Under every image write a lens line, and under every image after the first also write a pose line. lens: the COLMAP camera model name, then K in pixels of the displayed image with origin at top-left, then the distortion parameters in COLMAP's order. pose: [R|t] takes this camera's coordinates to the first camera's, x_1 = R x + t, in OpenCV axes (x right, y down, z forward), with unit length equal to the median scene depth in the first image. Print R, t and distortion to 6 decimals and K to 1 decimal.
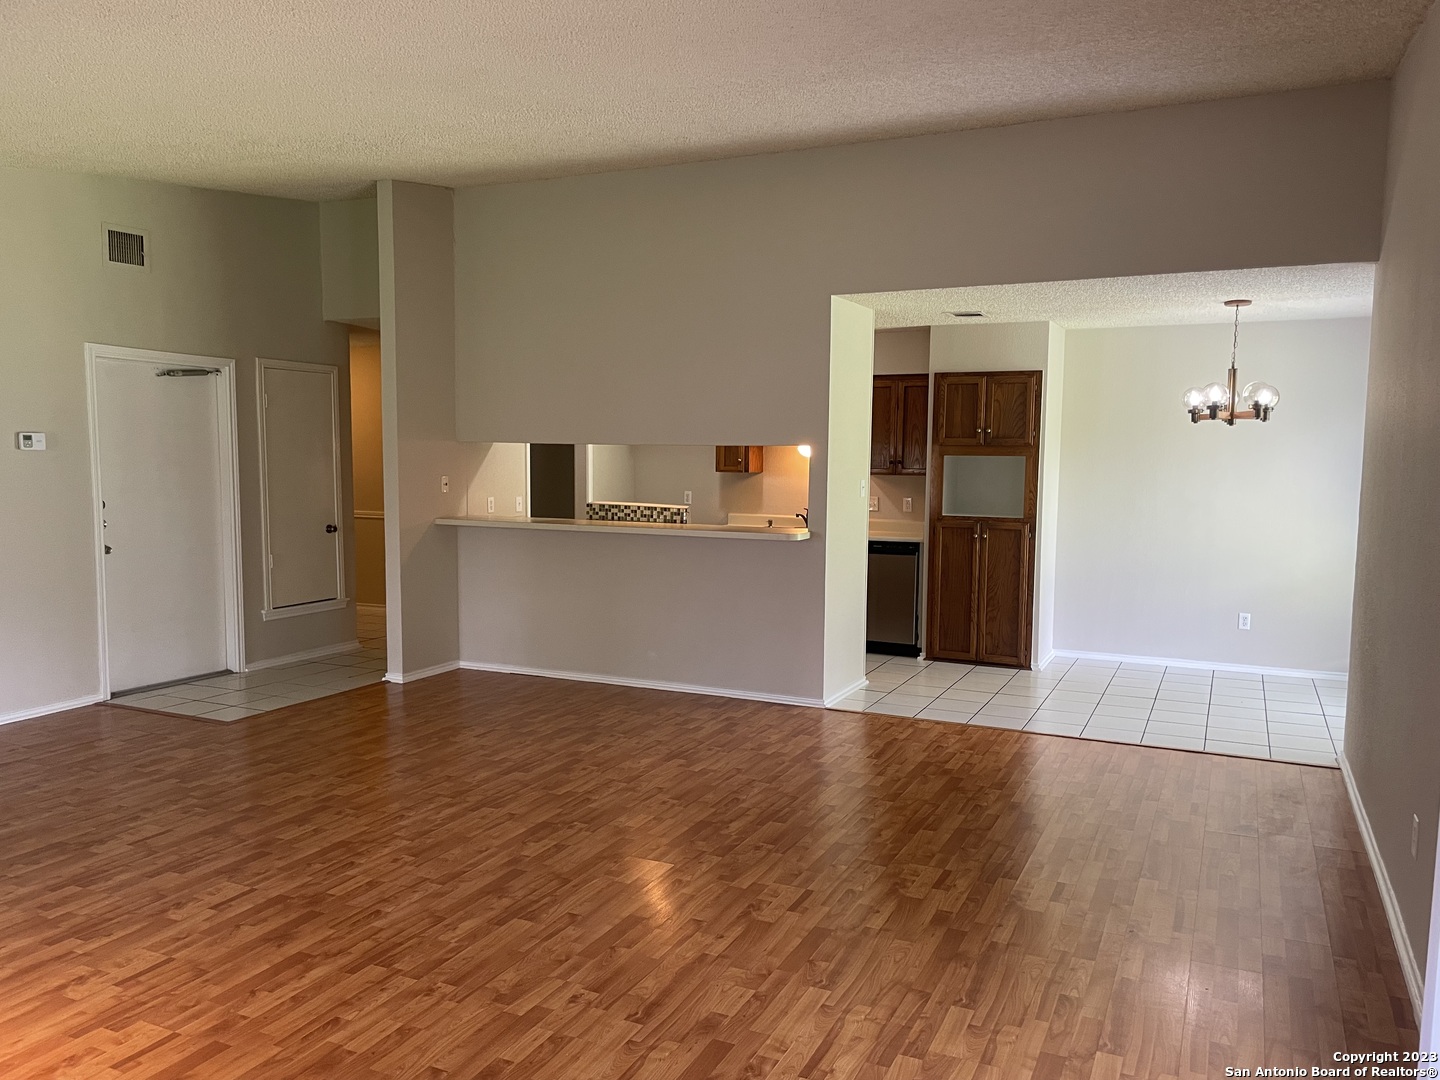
lens RADIAL K [[1088.8, 0, 725.9], [0, 1088.8, 534.4], [0, 0, 1]] dist [0.074625, -0.101667]
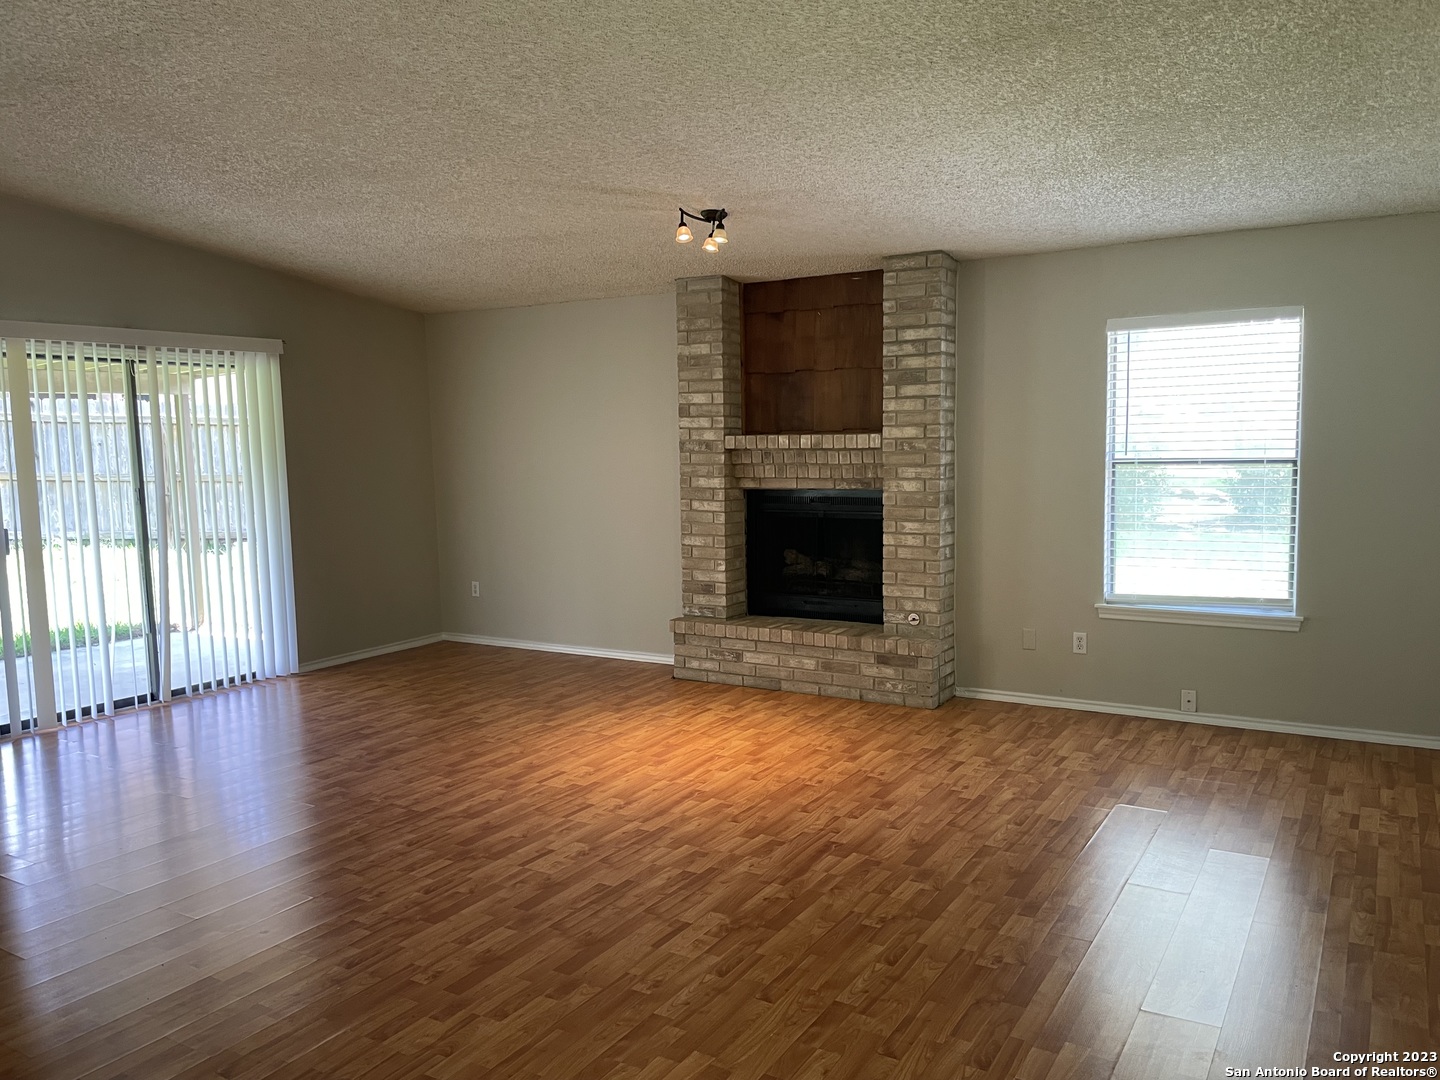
lens RADIAL K [[1088.8, 0, 721.9], [0, 1088.8, 552.0], [0, 0, 1]] dist [0.074625, -0.101667]
pose [[-0.994417, 0.002979, 0.105476, -0.726544], [0.021996, 0.983494, 0.179597, -0.148320], [-0.103200, 0.180915, -0.978069, 1.938331]]
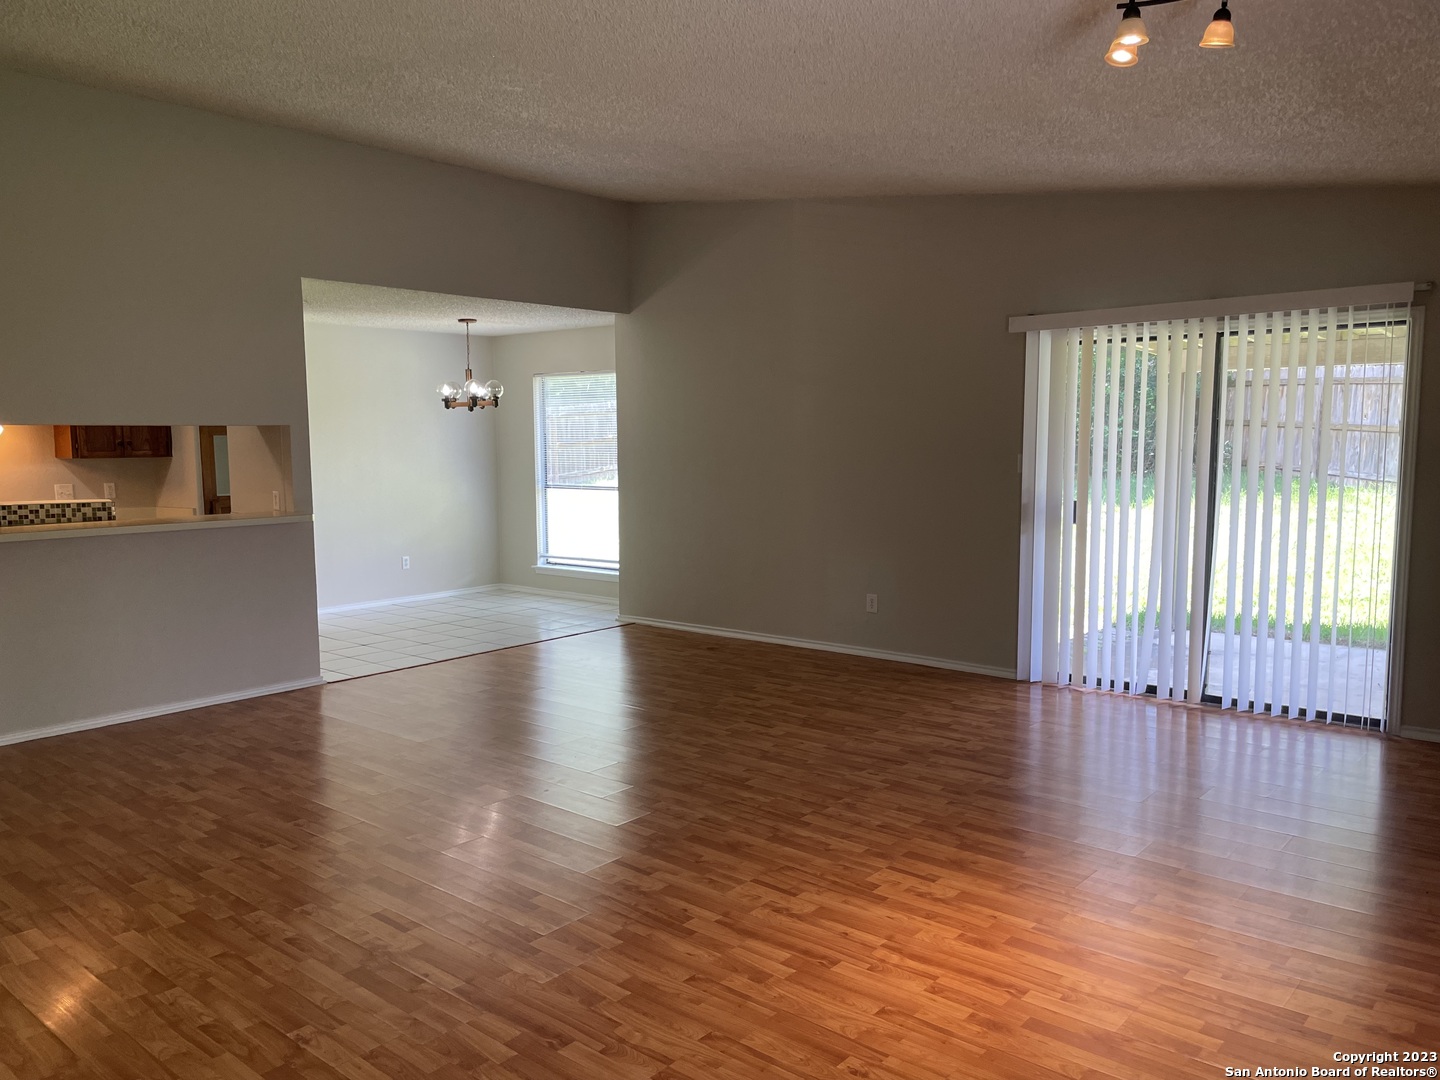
lens RADIAL K [[1088.8, 0, 716.0], [0, 1088.8, 548.2], [0, 0, 1]] dist [0.074625, -0.101667]
pose [[0.264361, -0.108886, 0.958257, -1.351080], [0.080612, 0.992624, 0.090553, -0.051686], [-0.961049, 0.053308, 0.271189, 0.619879]]
